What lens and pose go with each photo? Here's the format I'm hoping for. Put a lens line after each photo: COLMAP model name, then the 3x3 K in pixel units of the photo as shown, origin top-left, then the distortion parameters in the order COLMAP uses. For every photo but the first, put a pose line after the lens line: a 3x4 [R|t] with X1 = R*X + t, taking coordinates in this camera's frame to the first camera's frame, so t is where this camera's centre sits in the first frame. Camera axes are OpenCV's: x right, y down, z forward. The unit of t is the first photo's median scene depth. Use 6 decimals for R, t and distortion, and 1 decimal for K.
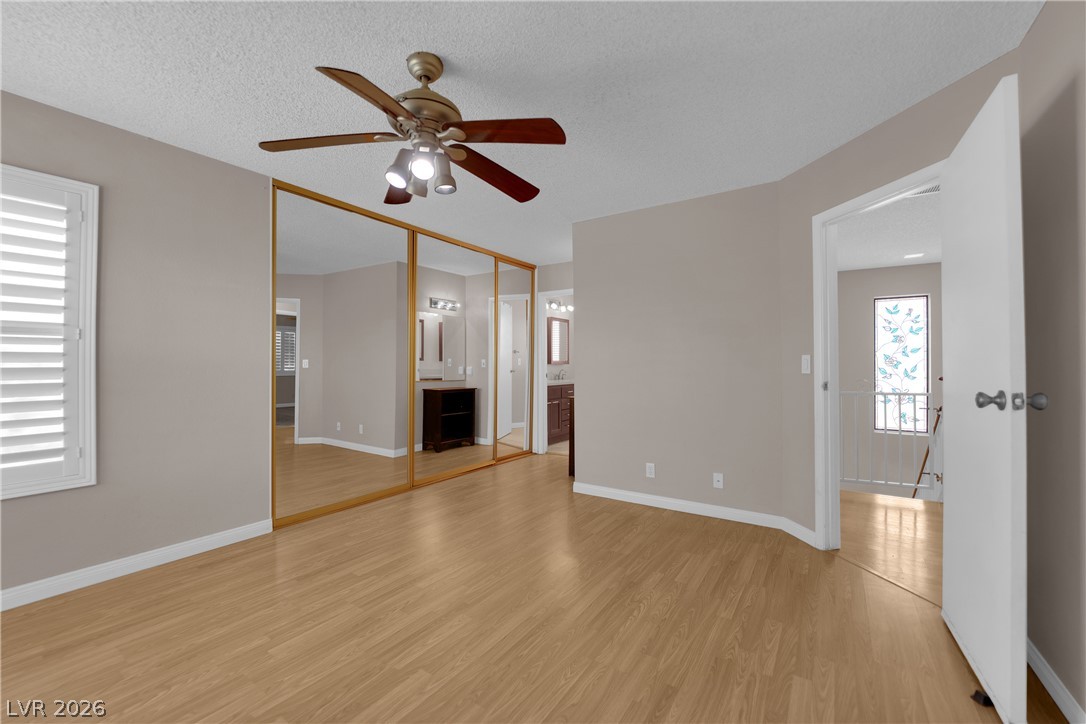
lens RADIAL K [[439.7, 0, 536.8], [0, 439.7, 365.0], [0, 0, 1]] dist [-0.012059, -0.000228]
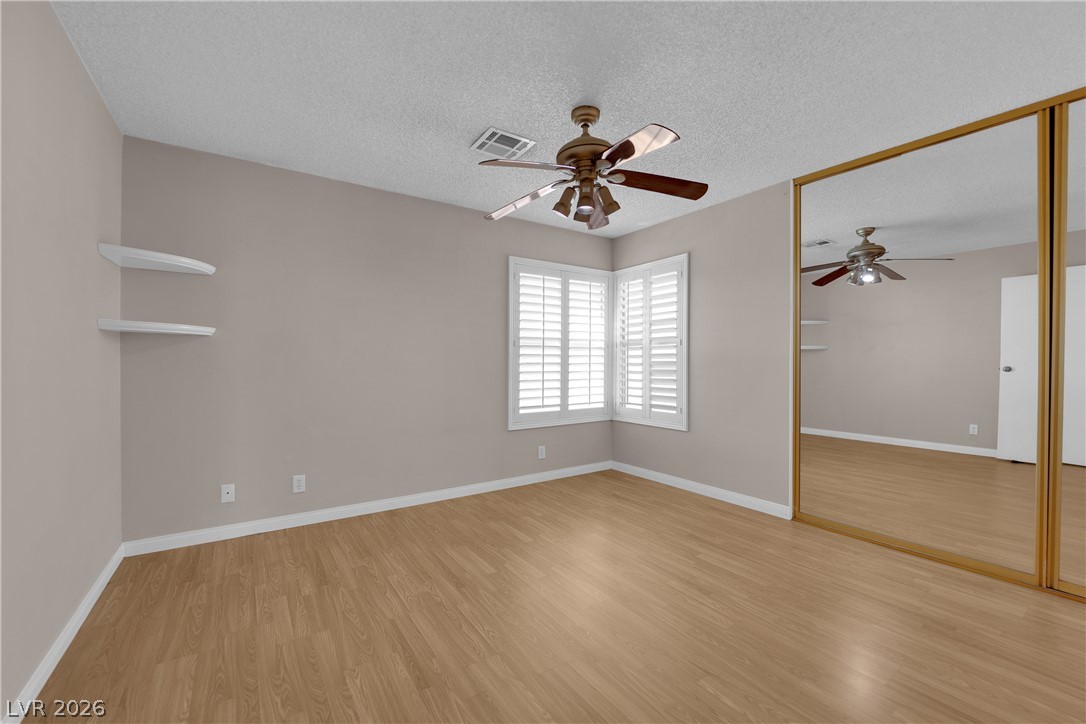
lens RADIAL K [[439.7, 0, 539.6], [0, 439.7, 359.6], [0, 0, 1]] dist [-0.012059, -0.000228]
pose [[-0.371572, -0.002575, -0.928401, 0.685606], [-0.001165, 0.999997, -0.002307, 0.002564], [0.928404, 0.000224, -0.371574, 0.976562]]
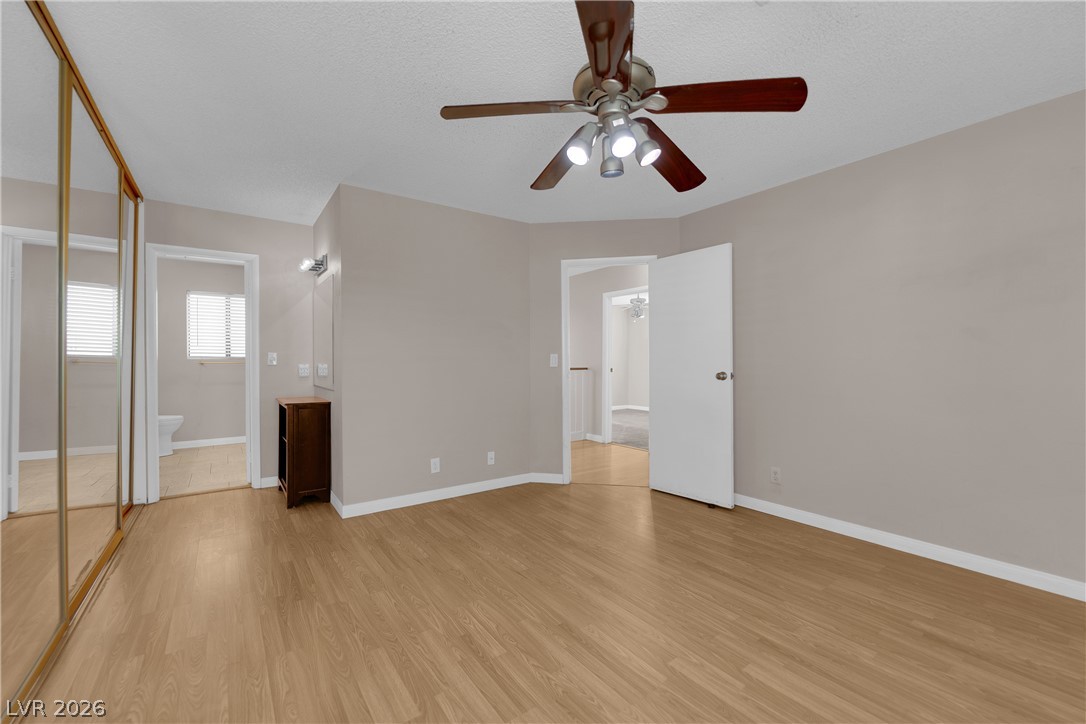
lens RADIAL K [[439.7, 0, 541.5], [0, 439.7, 361.6], [0, 0, 1]] dist [-0.012059, -0.000228]
pose [[0.341717, 0.001521, 0.939802, -0.847692], [-0.002818, 0.999996, -0.000594, 0.003290], [-0.939799, -0.002445, 0.341719, 0.604518]]
